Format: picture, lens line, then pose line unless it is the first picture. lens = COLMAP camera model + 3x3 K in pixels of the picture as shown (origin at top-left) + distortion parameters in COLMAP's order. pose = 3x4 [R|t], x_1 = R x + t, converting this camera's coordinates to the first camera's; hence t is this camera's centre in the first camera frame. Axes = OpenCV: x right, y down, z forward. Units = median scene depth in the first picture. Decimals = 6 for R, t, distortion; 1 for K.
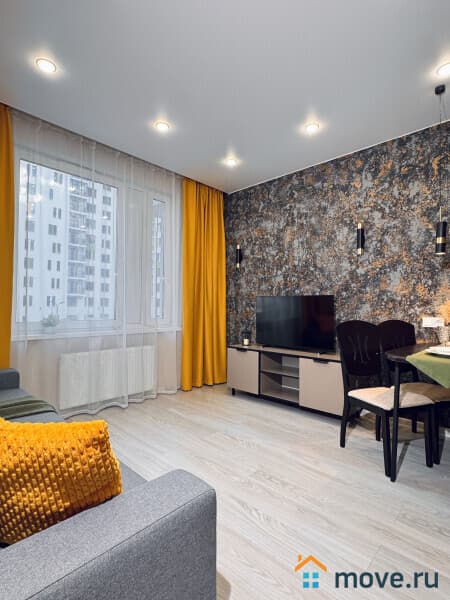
lens RADIAL K [[306.3, 0, 226.8], [0, 306.3, 299.6], [0, 0, 1]] dist [-0.001989, 0.000090]
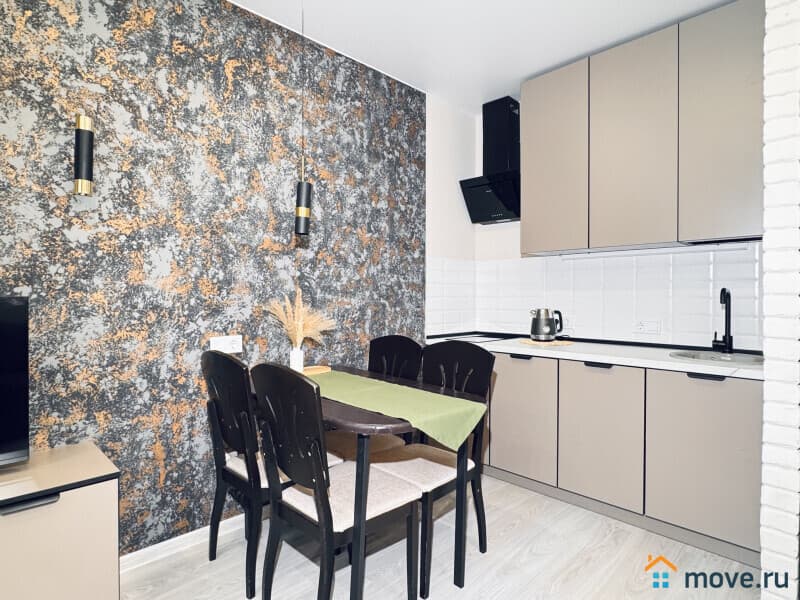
lens RADIAL K [[448.9, 0, 397.5], [0, 448.9, 300.3], [0, 0, 1]] dist [-0.004219, 0.002637]
pose [[0.041811, -0.019410, 0.998937, -0.142699], [-0.020115, 0.999592, 0.020265, -0.029839], [-0.998923, -0.020941, 0.041403, 0.577587]]
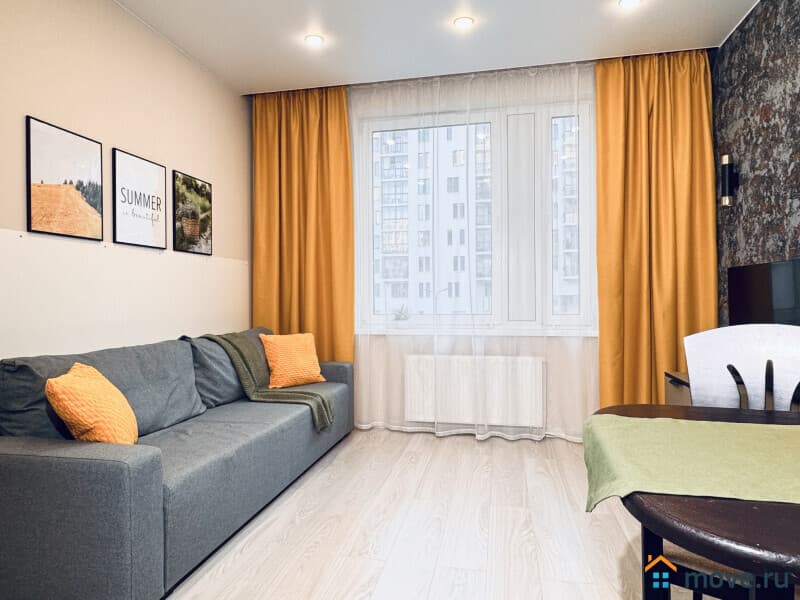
lens RADIAL K [[501.3, 0, 397.4], [0, 501.3, 300.9], [0, 0, 1]] dist [-0.008393, 0.001387]
pose [[0.518371, -0.005587, -0.855138, 0.580185], [0.030445, 0.999465, 0.011925, 0.017566], [0.854614, -0.032216, 0.518263, 0.274254]]
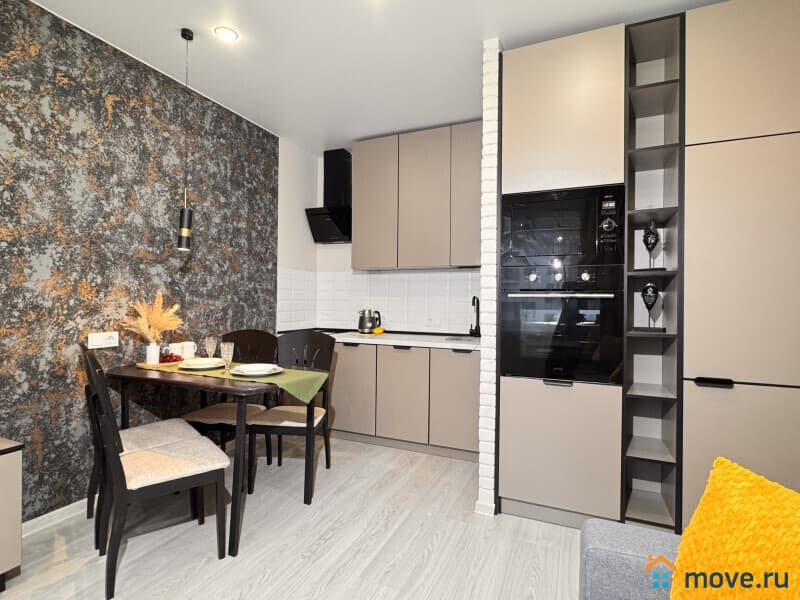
lens RADIAL K [[408.4, 0, 394.2], [0, 408.4, 300.6], [0, 0, 1]] dist [-0.001989, 0.000090]
pose [[-0.324341, -0.012596, 0.945856, -0.334710], [-0.032298, 0.999476, 0.002235, -0.030355], [-0.945389, -0.029825, -0.324578, 0.621099]]
